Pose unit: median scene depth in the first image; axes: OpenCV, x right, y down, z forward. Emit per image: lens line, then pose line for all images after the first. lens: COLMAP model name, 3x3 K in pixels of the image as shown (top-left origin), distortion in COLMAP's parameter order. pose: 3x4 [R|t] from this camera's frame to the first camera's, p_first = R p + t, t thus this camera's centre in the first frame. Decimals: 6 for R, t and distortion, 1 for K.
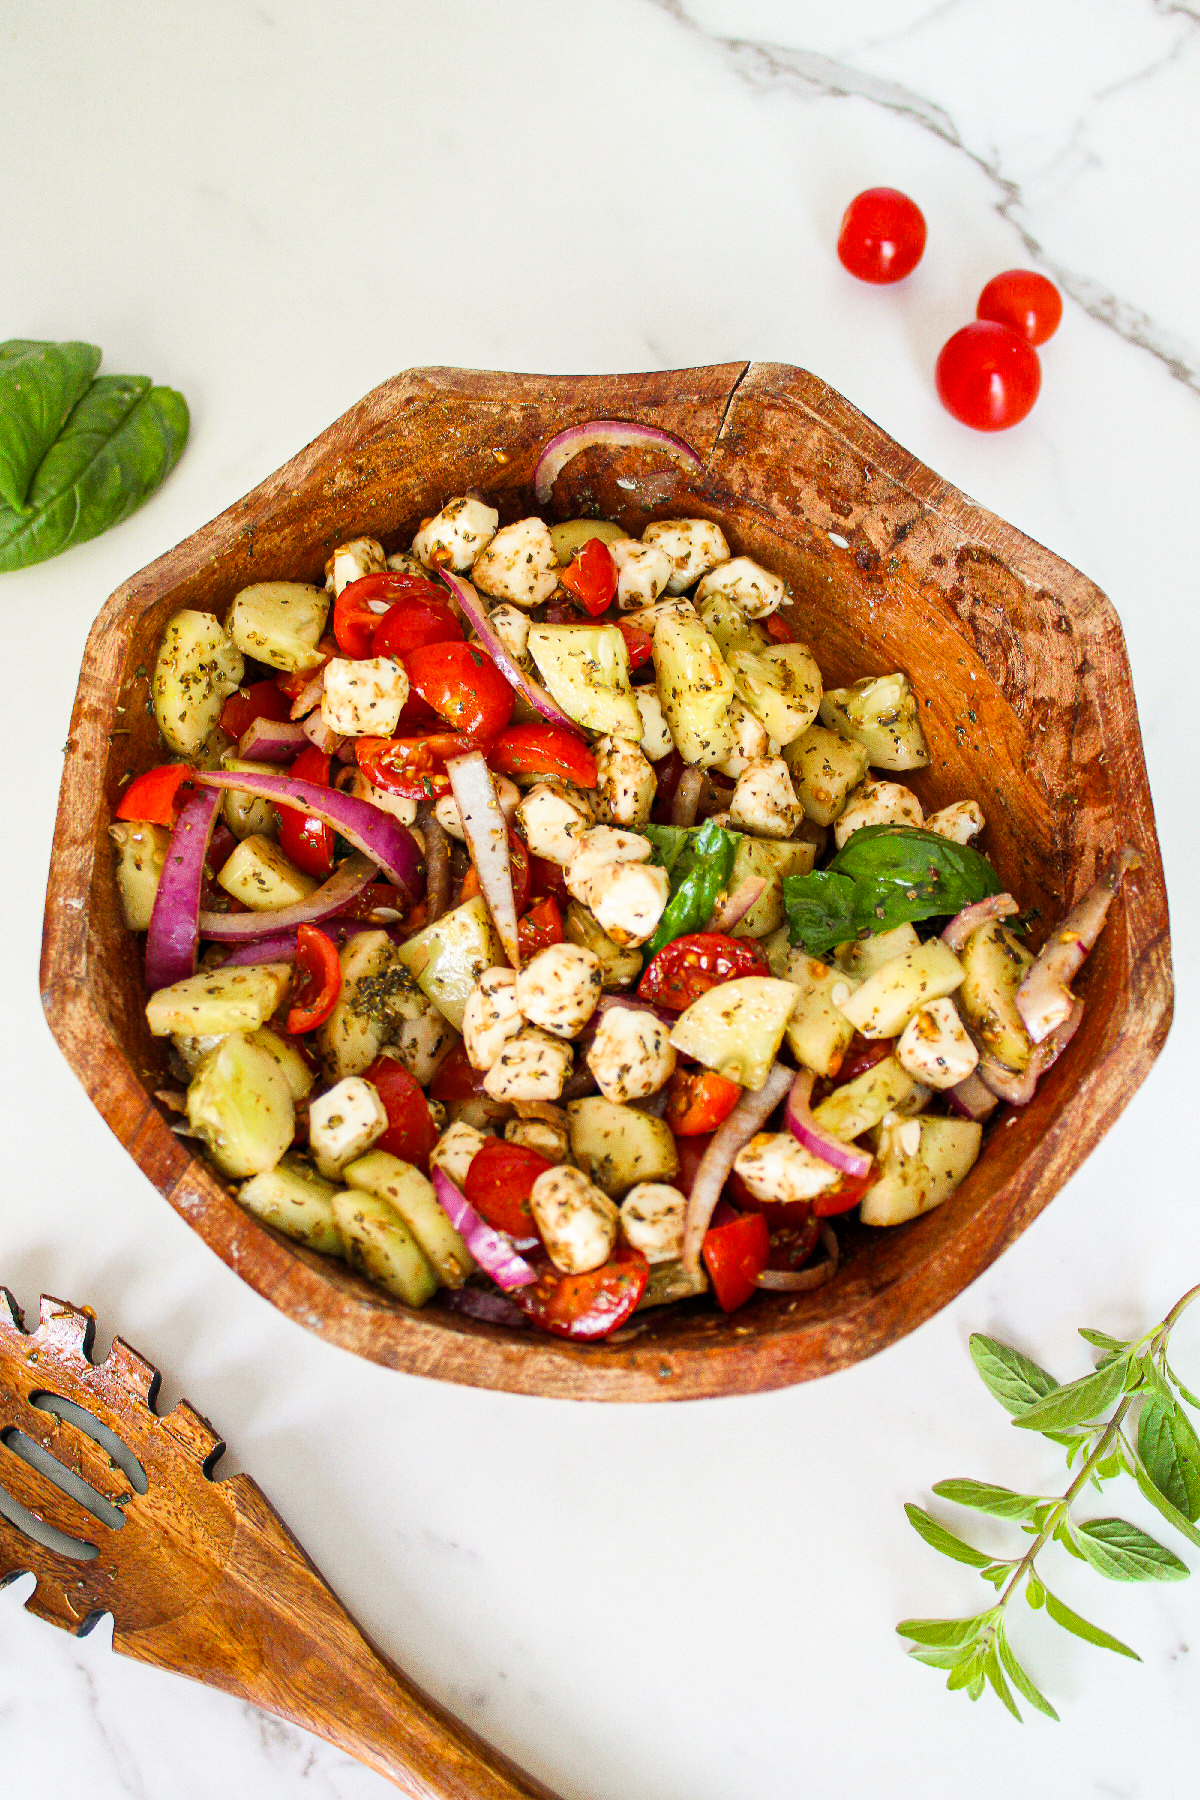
lens RADIAL K [[2222.5, 0, 600.0], [0, 2222.5, 900.0], [0, 0, 1]] dist [-0.028248, -0.013123]
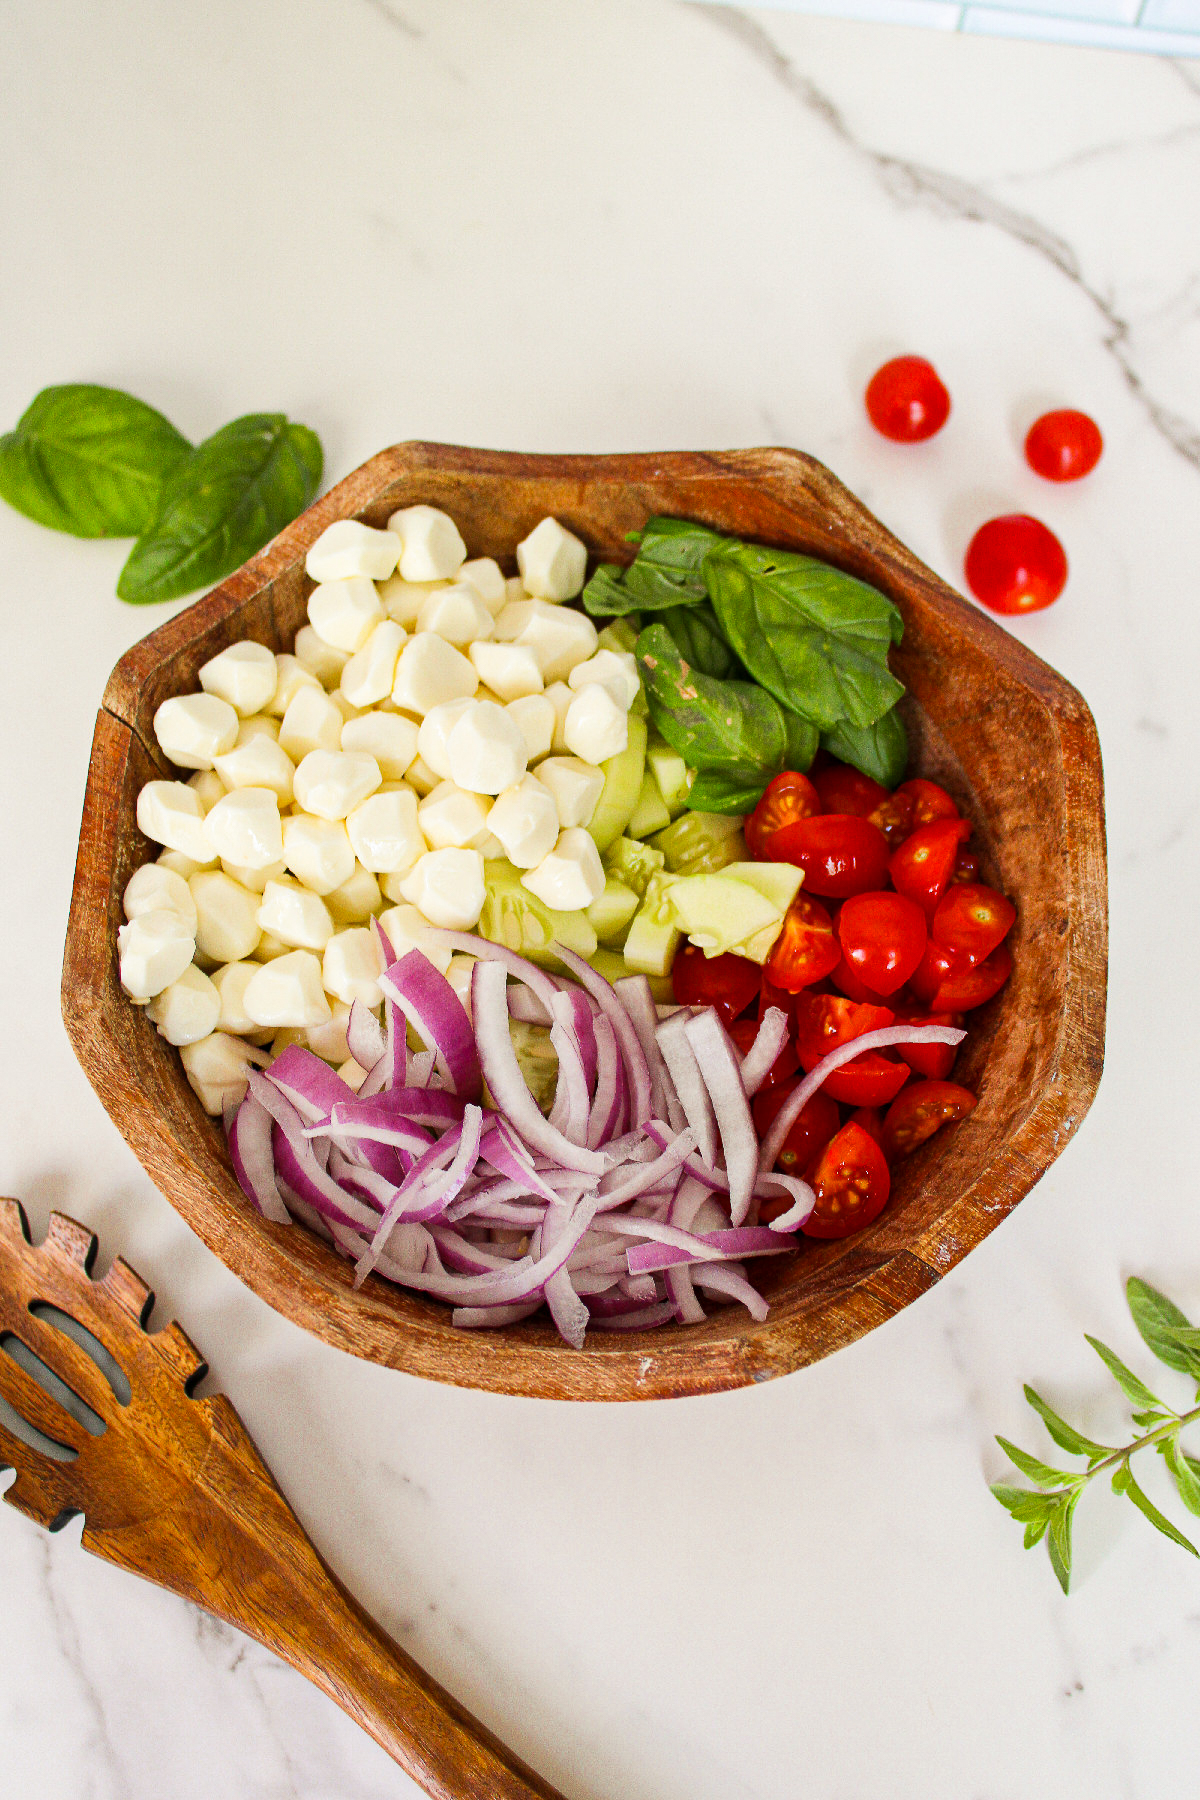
lens RADIAL K [[2222.5, 0, 600.0], [0, 2222.5, 900.0], [0, 0, 1]] dist [-0.028248, -0.013123]
pose [[0.041551, -0.908326, 0.416193, -0.466705], [0.921544, 0.195788, 0.335297, -0.392711], [-0.386045, 0.369608, 0.845198, 0.105473]]
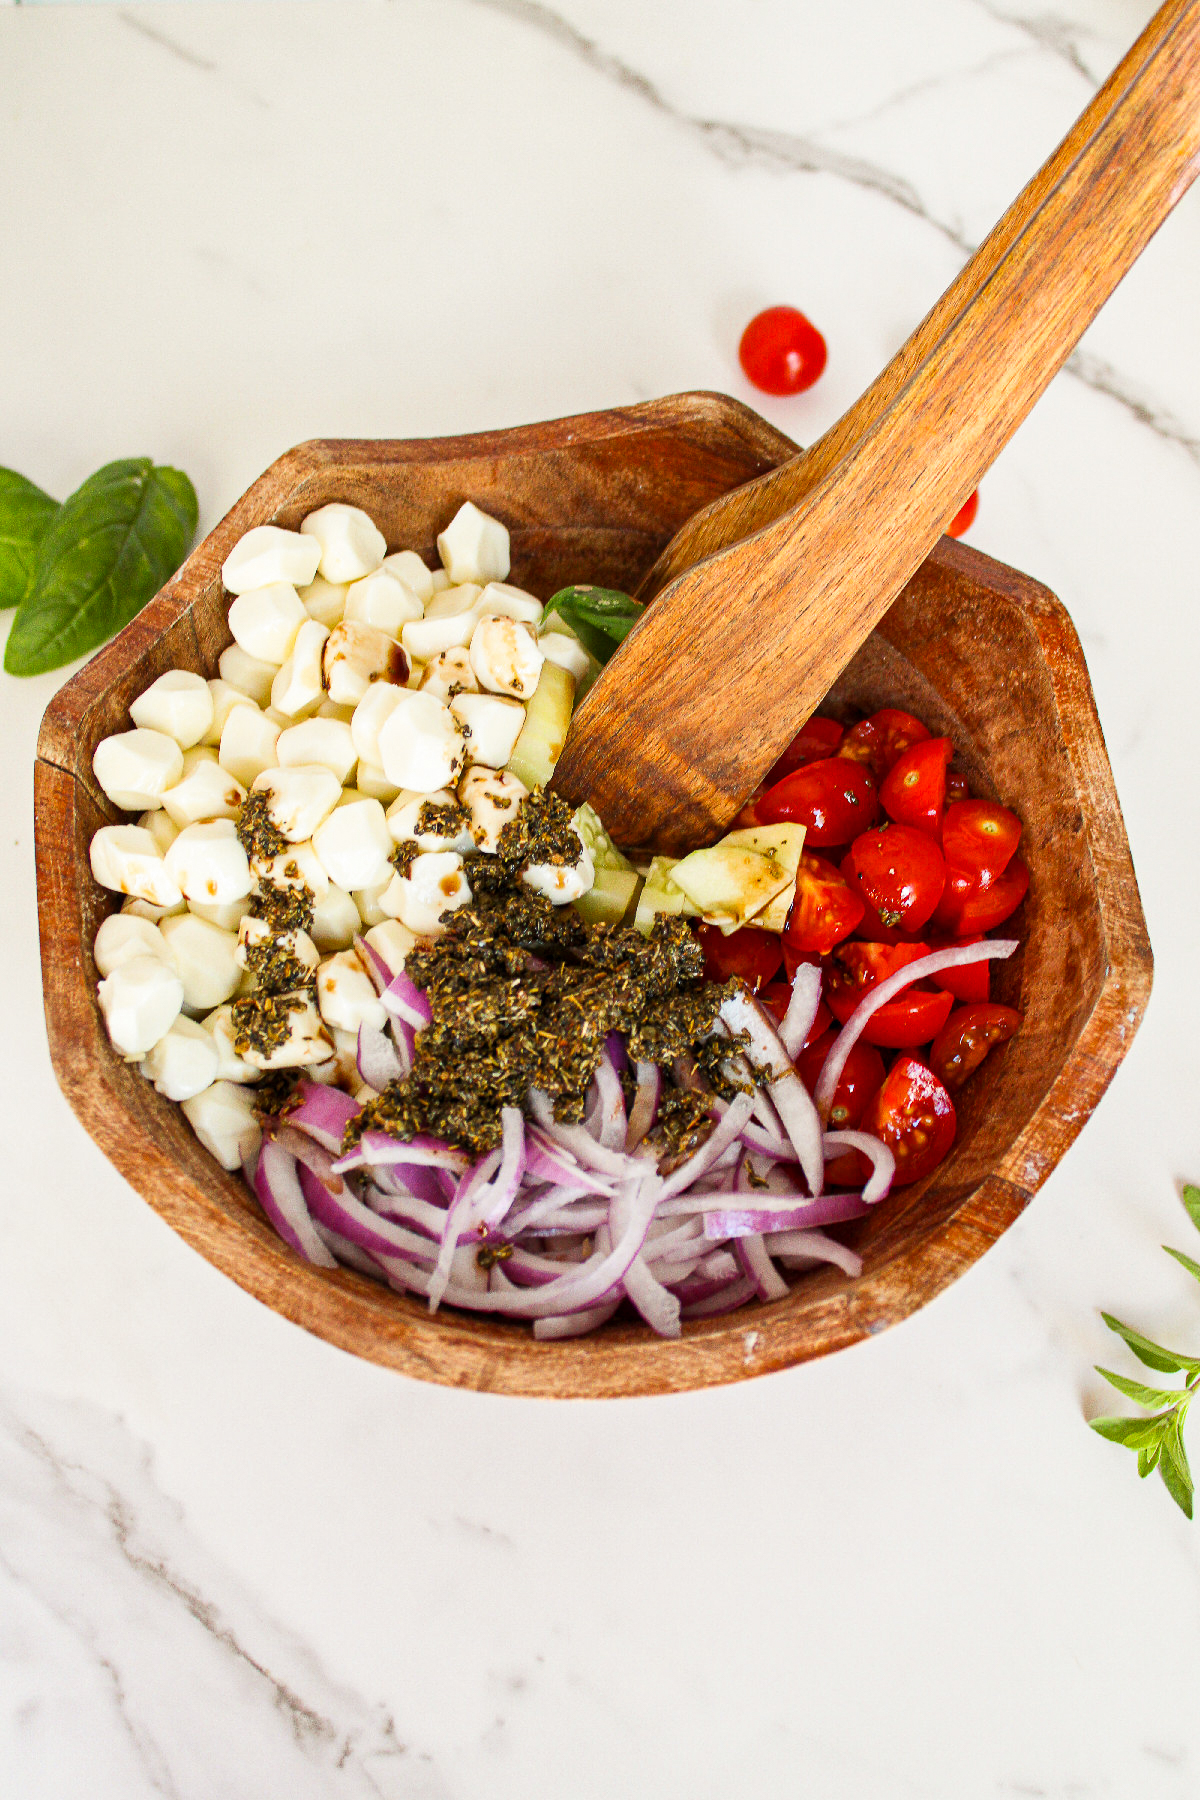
lens RADIAL K [[2222.5, 0, 600.0], [0, 2222.5, 900.0], [0, 0, 1]] dist [-0.028248, -0.013123]
pose [[-0.142905, -0.881580, 0.449884, -0.487984], [0.912080, 0.059195, 0.405717, -0.445893], [-0.384303, 0.468309, 0.795612, 0.213316]]
